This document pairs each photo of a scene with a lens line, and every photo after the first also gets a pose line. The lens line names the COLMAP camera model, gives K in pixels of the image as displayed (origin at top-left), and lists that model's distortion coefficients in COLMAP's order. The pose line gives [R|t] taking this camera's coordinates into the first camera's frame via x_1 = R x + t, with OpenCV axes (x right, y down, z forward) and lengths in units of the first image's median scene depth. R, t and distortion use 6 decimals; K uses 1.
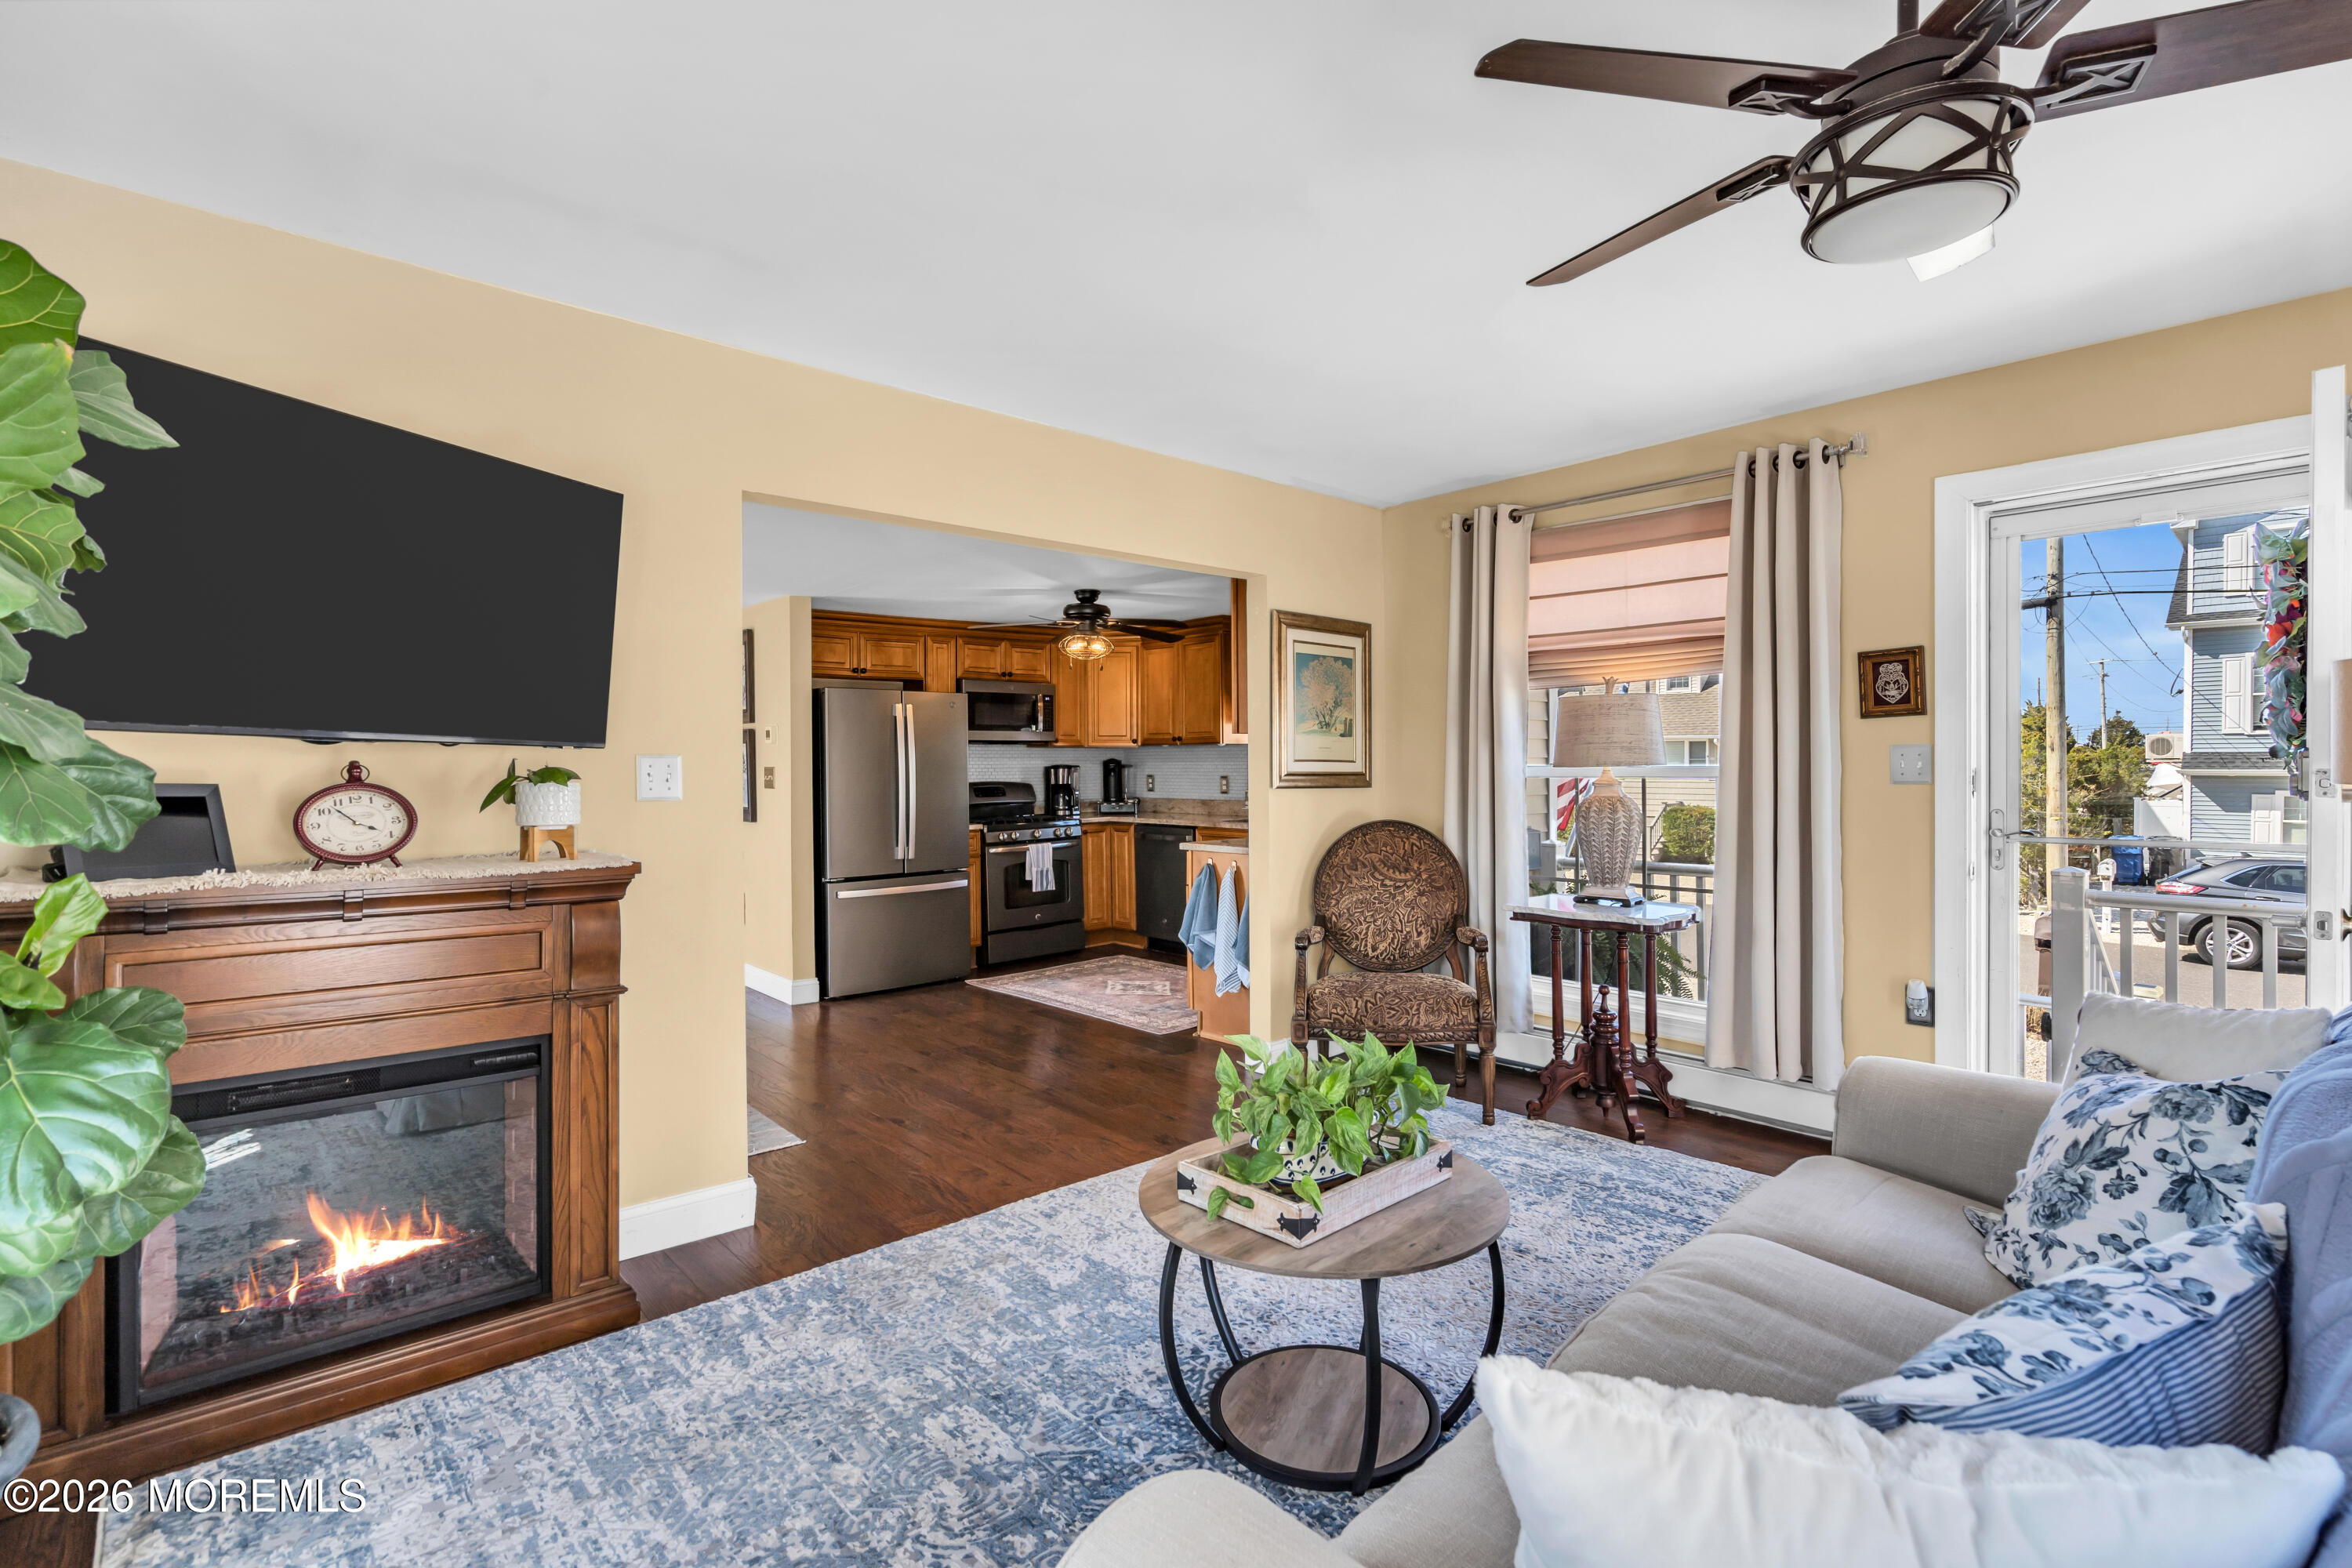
lens RADIAL K [[1077.3, 0, 1189.8], [0, 1077.3, 766.8], [0, 0, 1]] dist [0.000321, -0.000826]
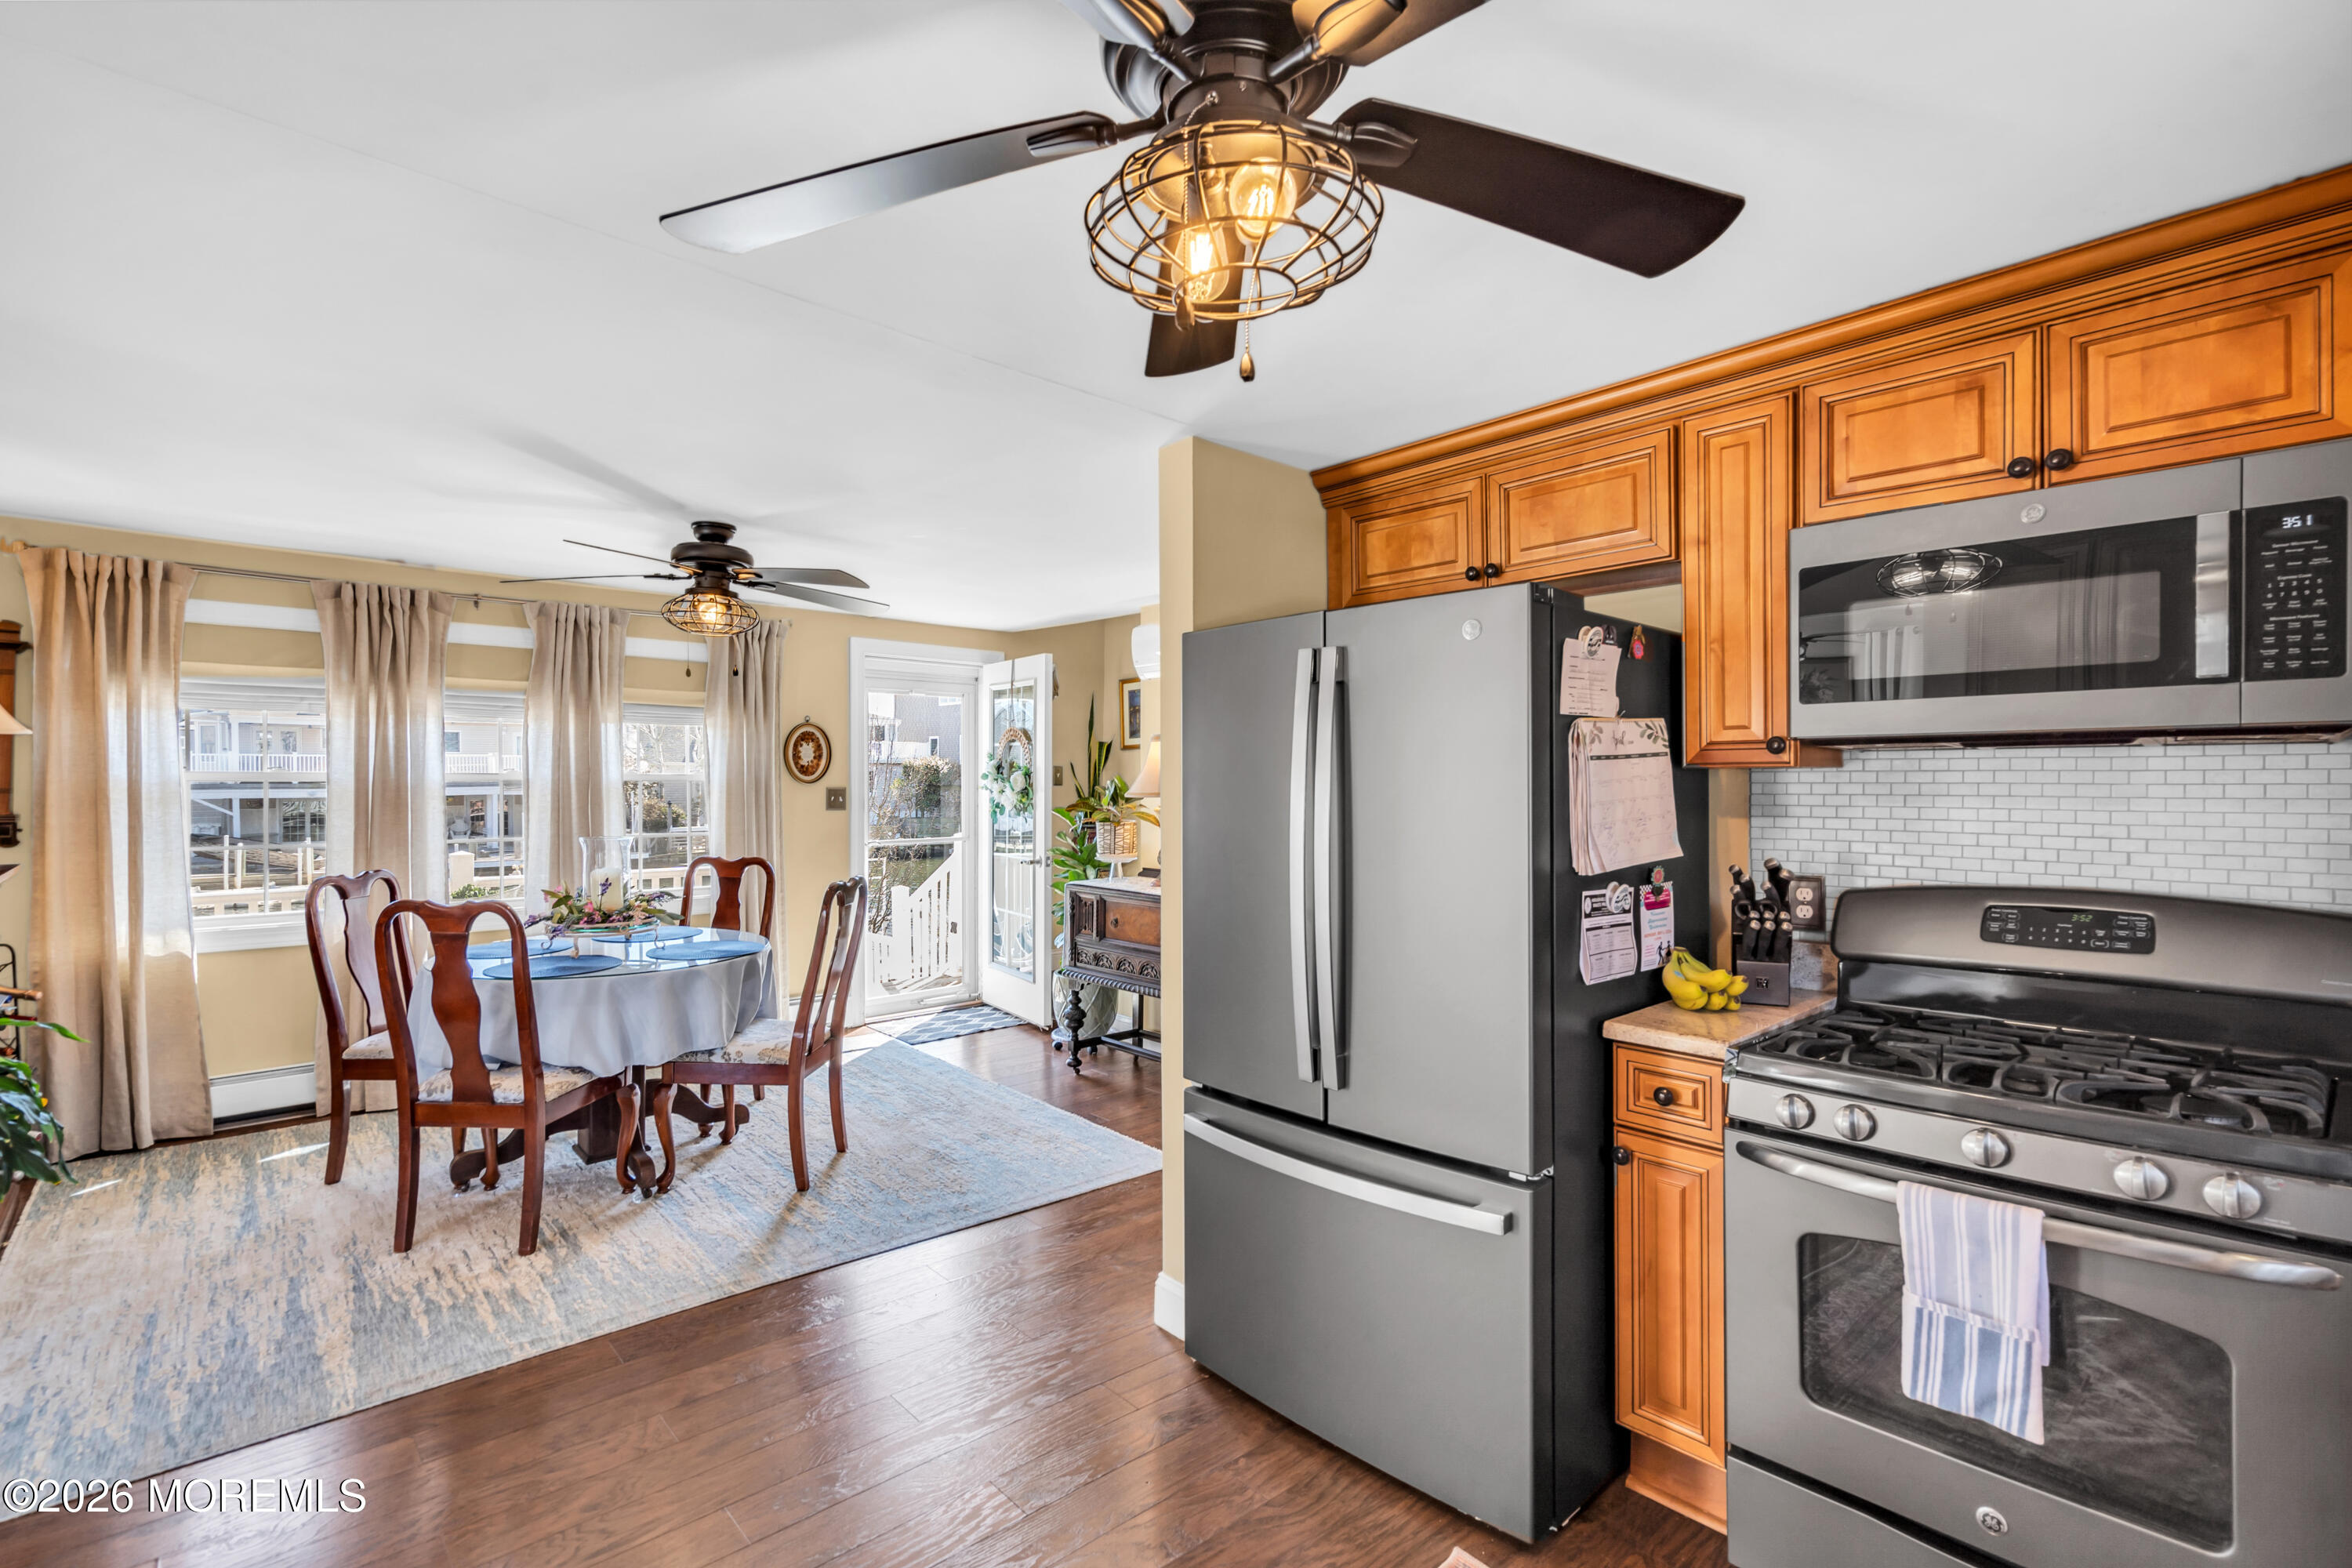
lens RADIAL K [[1077.3, 0, 1180.1], [0, 1077.3, 785.1], [0, 0, 1]] dist [0.000321, -0.000826]
pose [[0.011648, 0.009373, -0.999888, 0.080228], [-0.003387, 0.999951, 0.009334, -0.014117], [0.999926, 0.003278, 0.011680, 0.828504]]
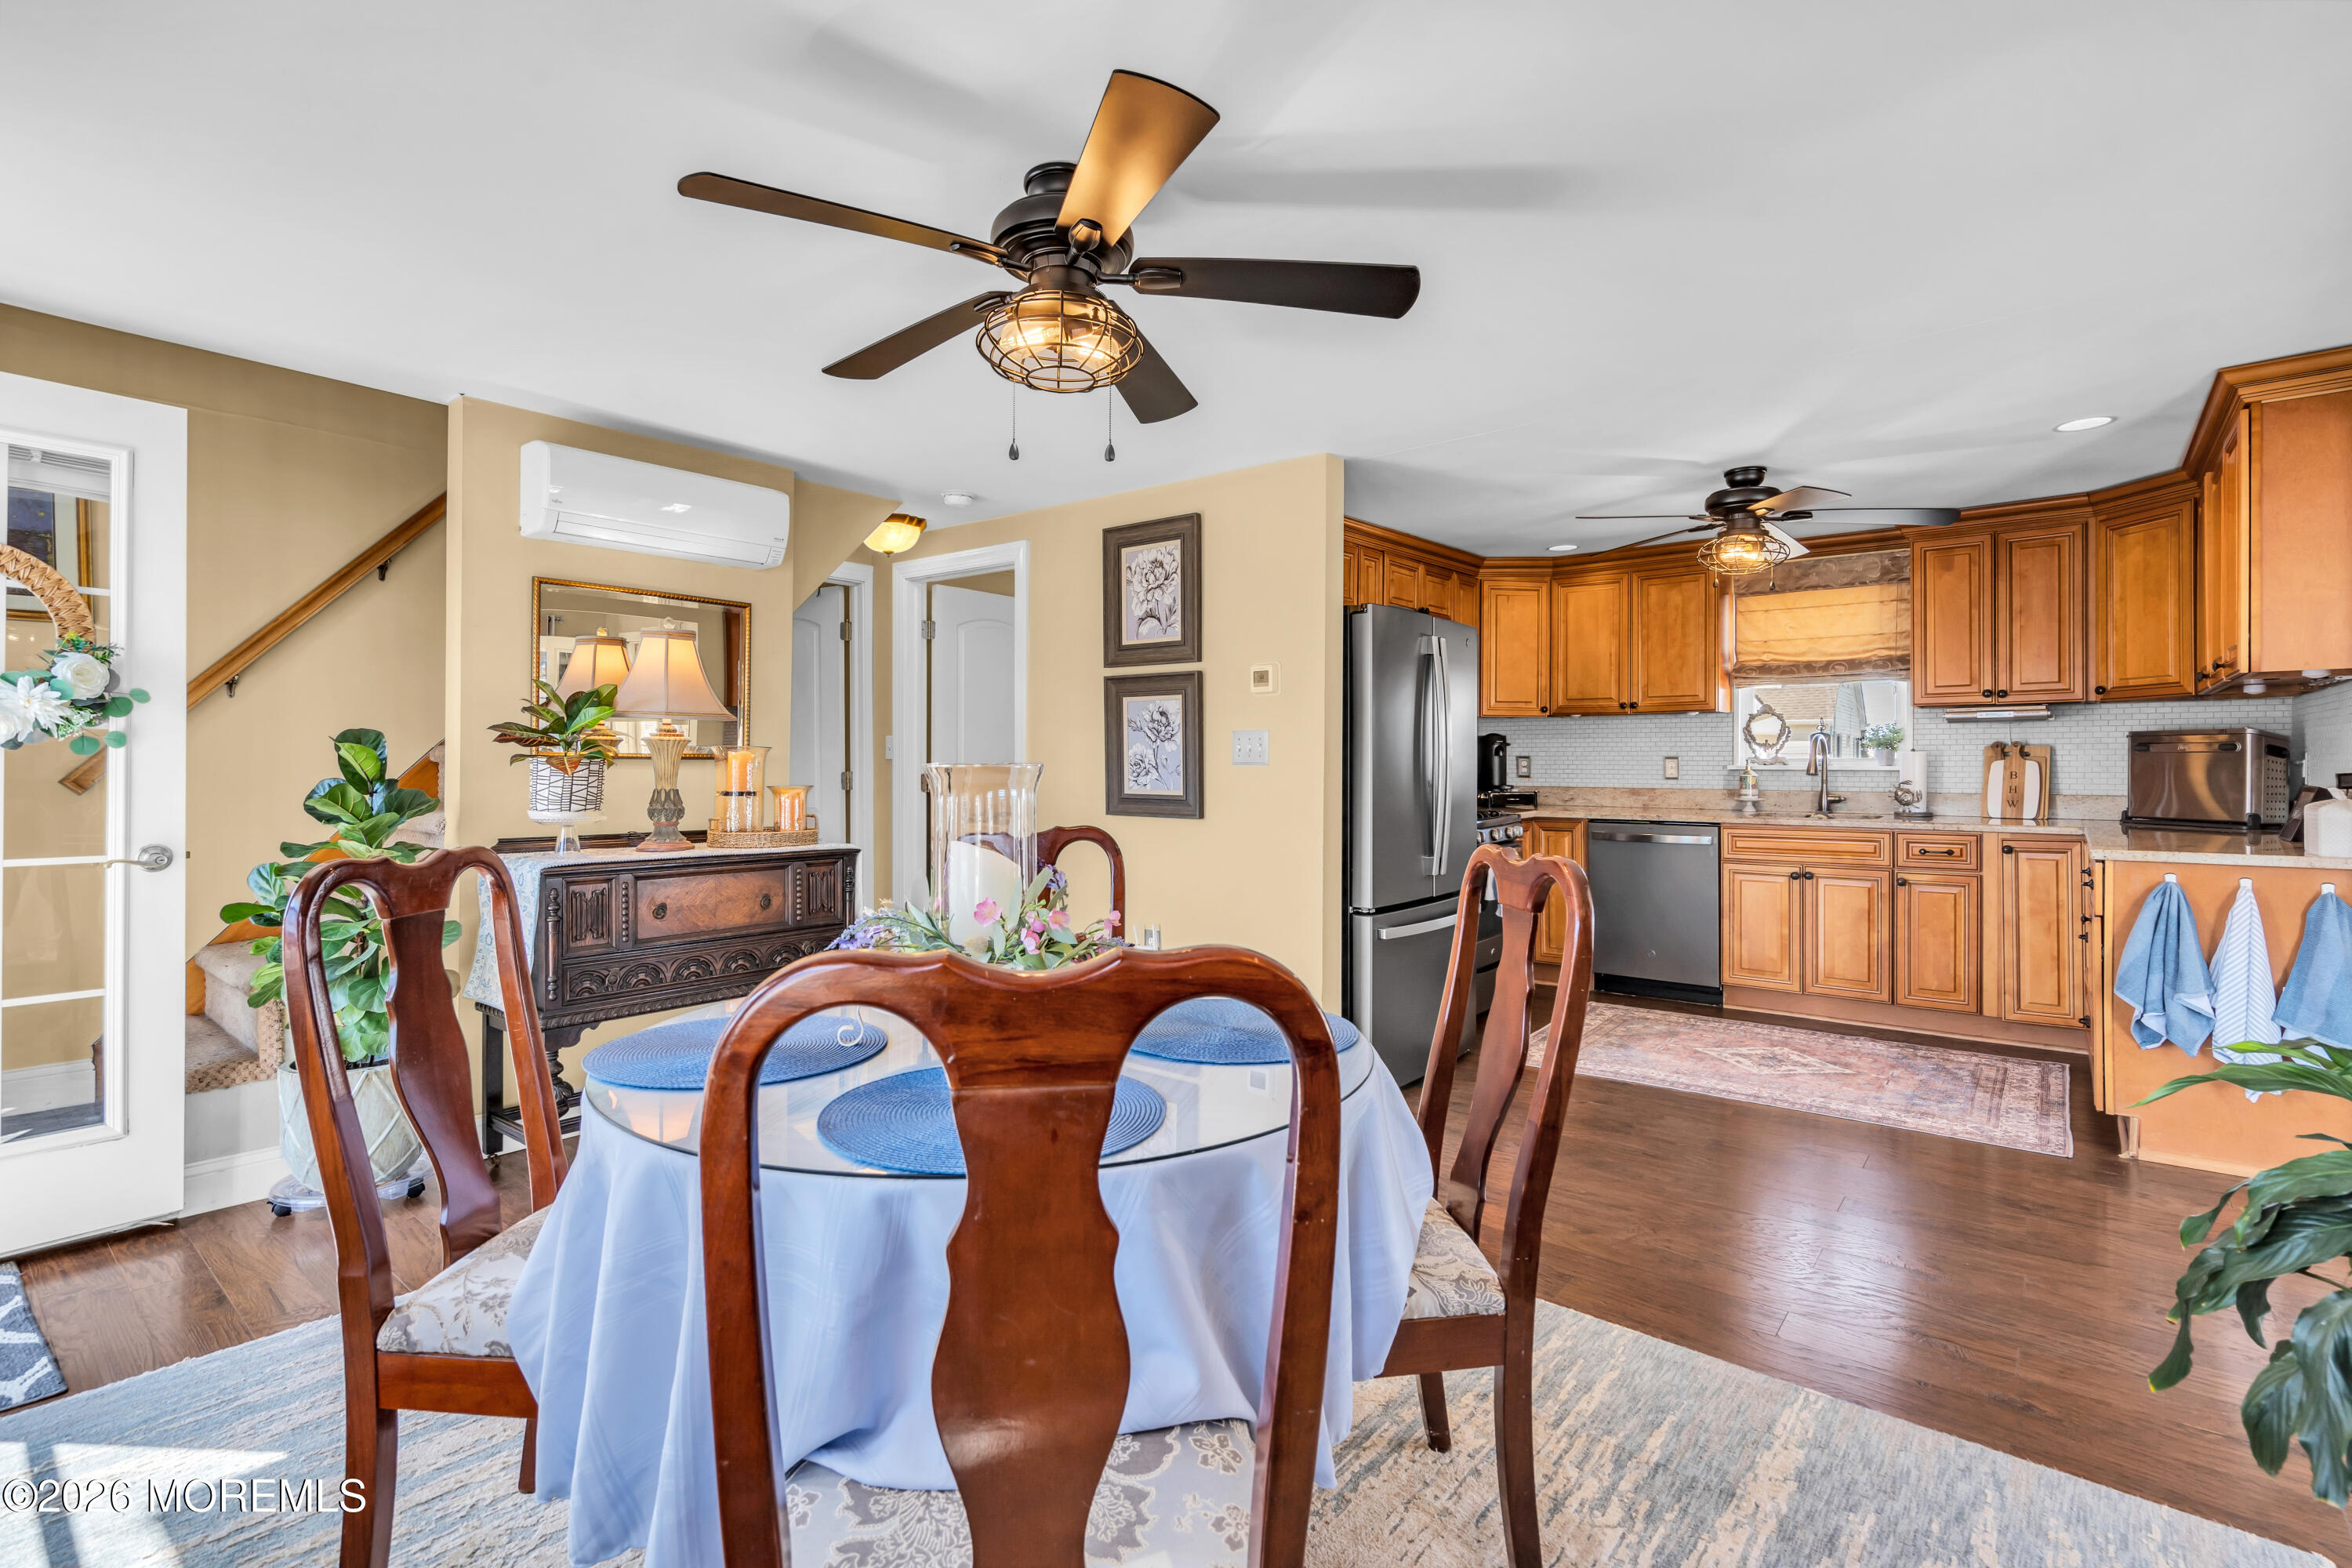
lens RADIAL K [[1077.3, 0, 1166.1], [0, 1077.3, 768.0], [0, 0, 1]] dist [0.000321, -0.000826]
pose [[0.989118, 0.005703, 0.147011, -0.458973], [-0.006199, 0.999977, 0.002922, 0.017639], [-0.146991, -0.003801, 0.989131, 0.325898]]
